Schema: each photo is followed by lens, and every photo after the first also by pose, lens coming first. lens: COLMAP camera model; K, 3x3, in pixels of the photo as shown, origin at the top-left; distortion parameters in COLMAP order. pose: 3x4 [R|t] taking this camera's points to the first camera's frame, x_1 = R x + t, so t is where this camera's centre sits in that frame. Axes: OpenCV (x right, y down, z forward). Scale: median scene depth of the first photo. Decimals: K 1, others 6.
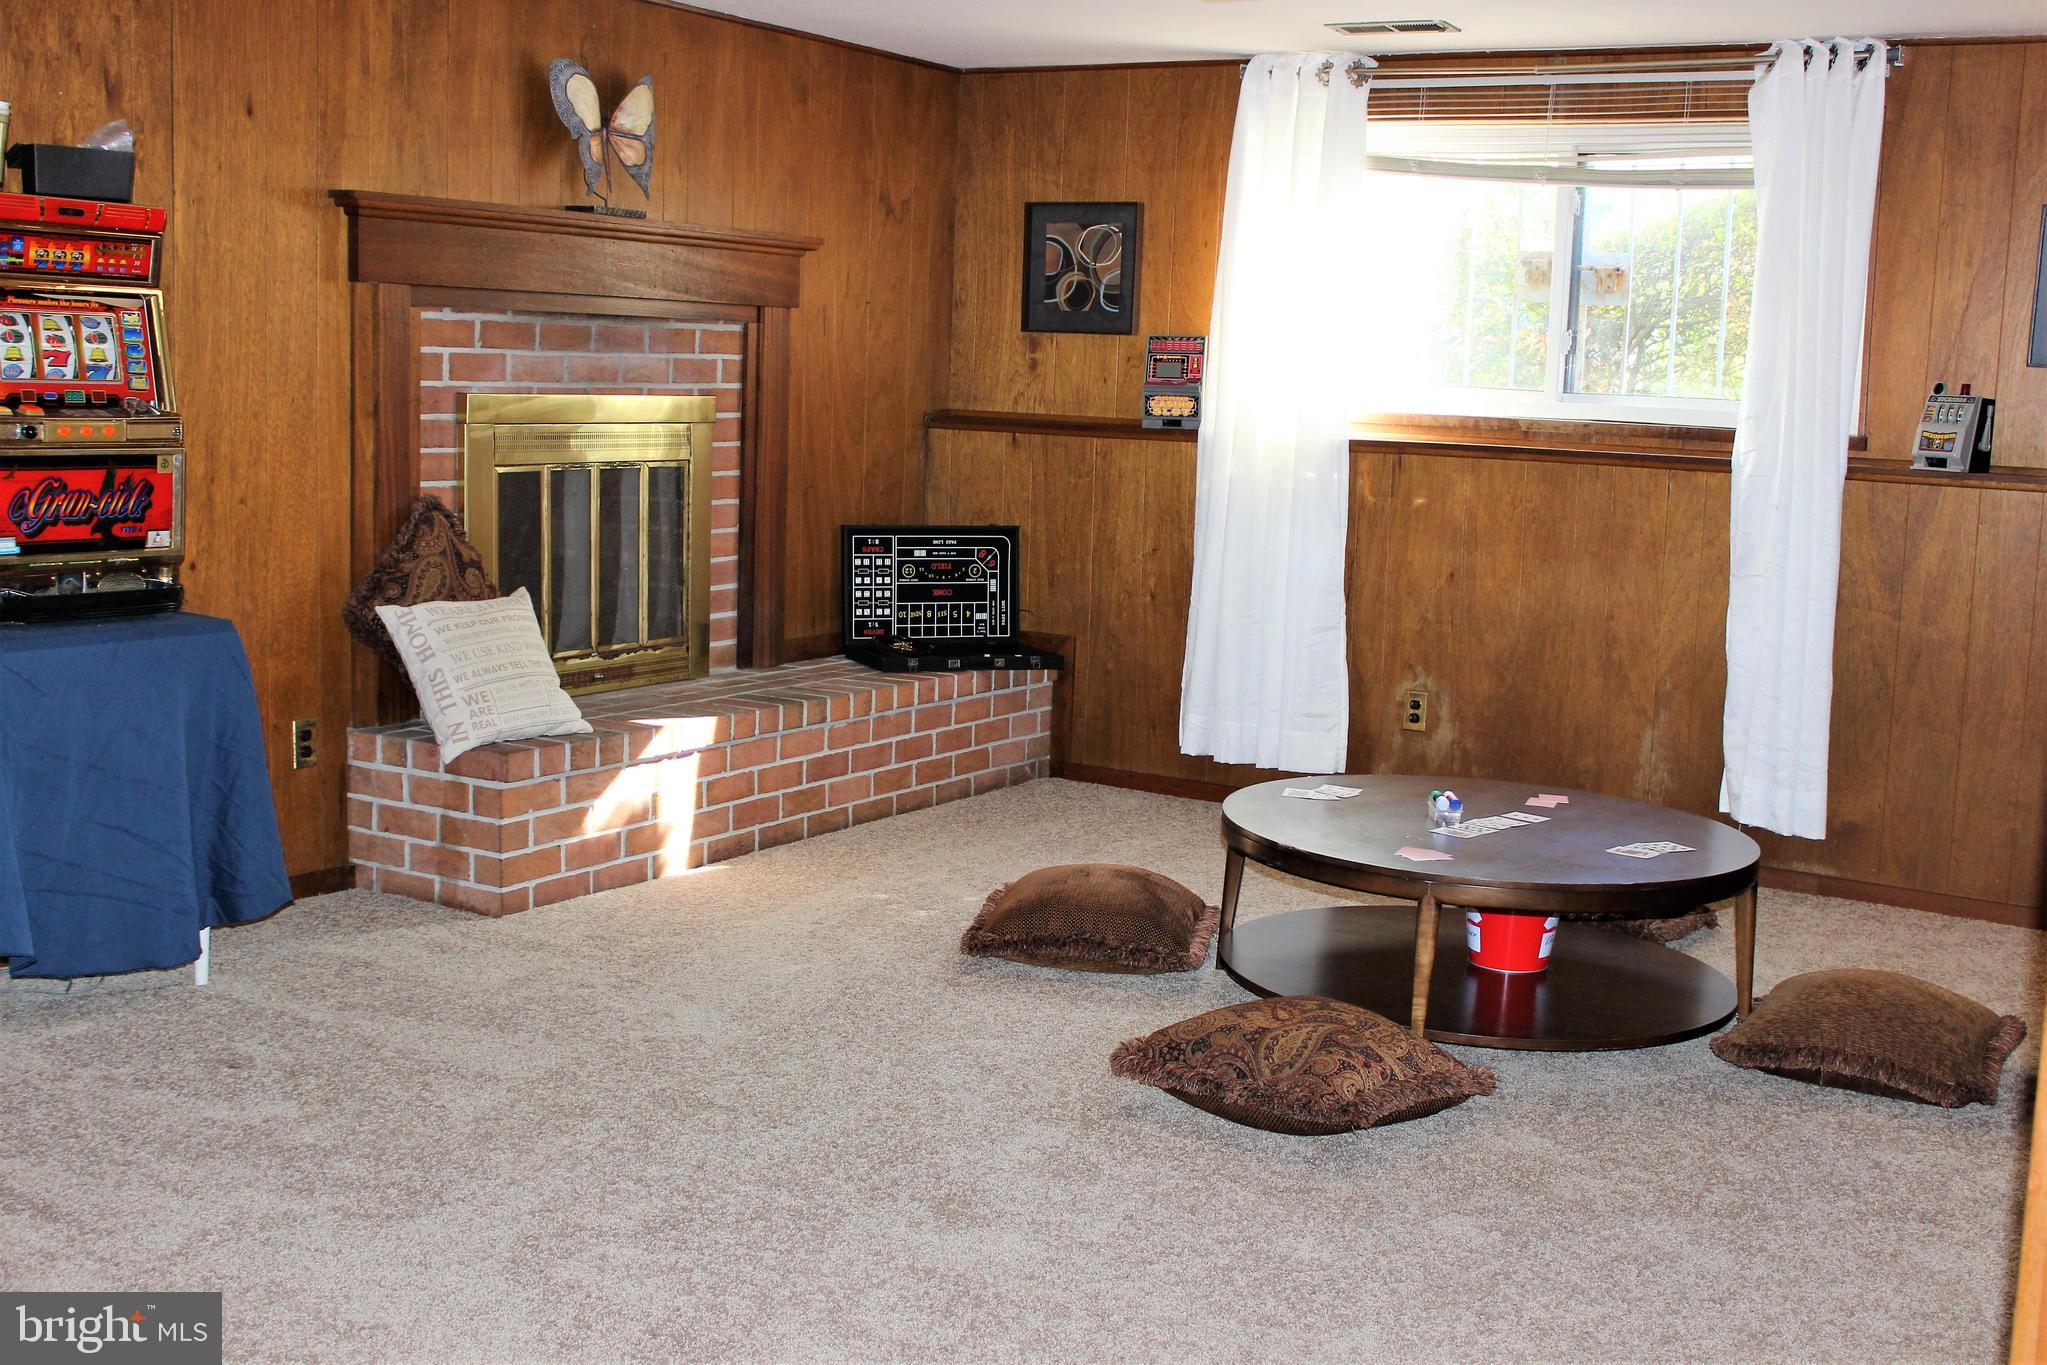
lens RADIAL K [[2230.4, 0, 1023.5], [0, 2230.4, 682.5], [0, 0, 1]] dist [-0.121610, 0.172422]
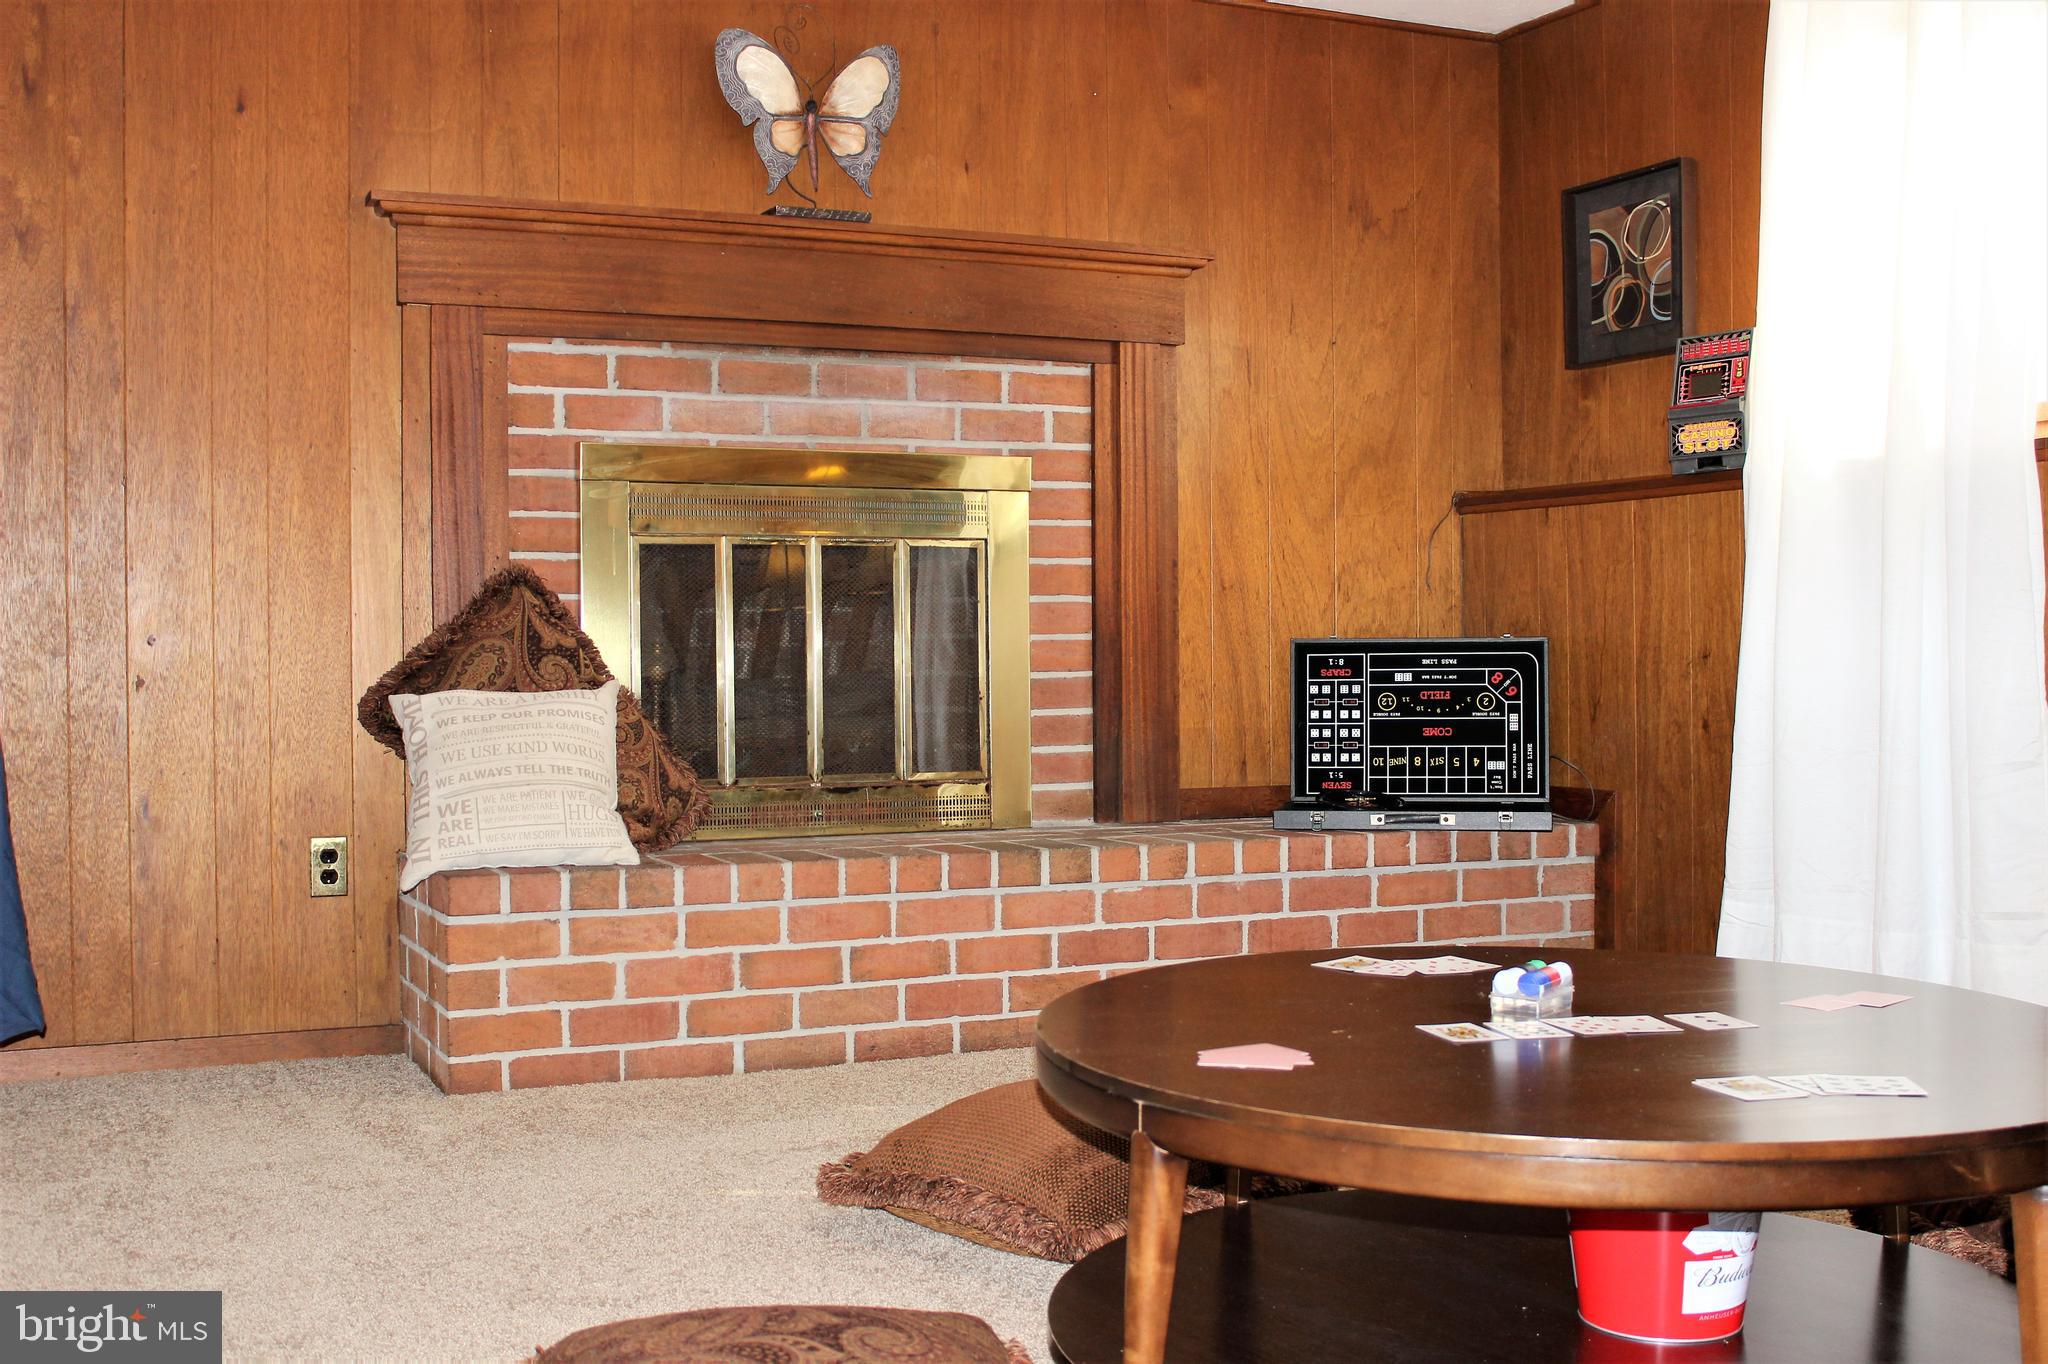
lens RADIAL K [[2231.5, 0, 1024.0], [0, 2231.5, 682.0], [0, 0, 1]] dist [-0.121610, 0.172422]
pose [[0.834041, -0.031815, -0.550784, 0.285542], [-0.040037, 0.992213, -0.117941, 0.038656], [0.550247, 0.120420, 0.826273, 0.386880]]
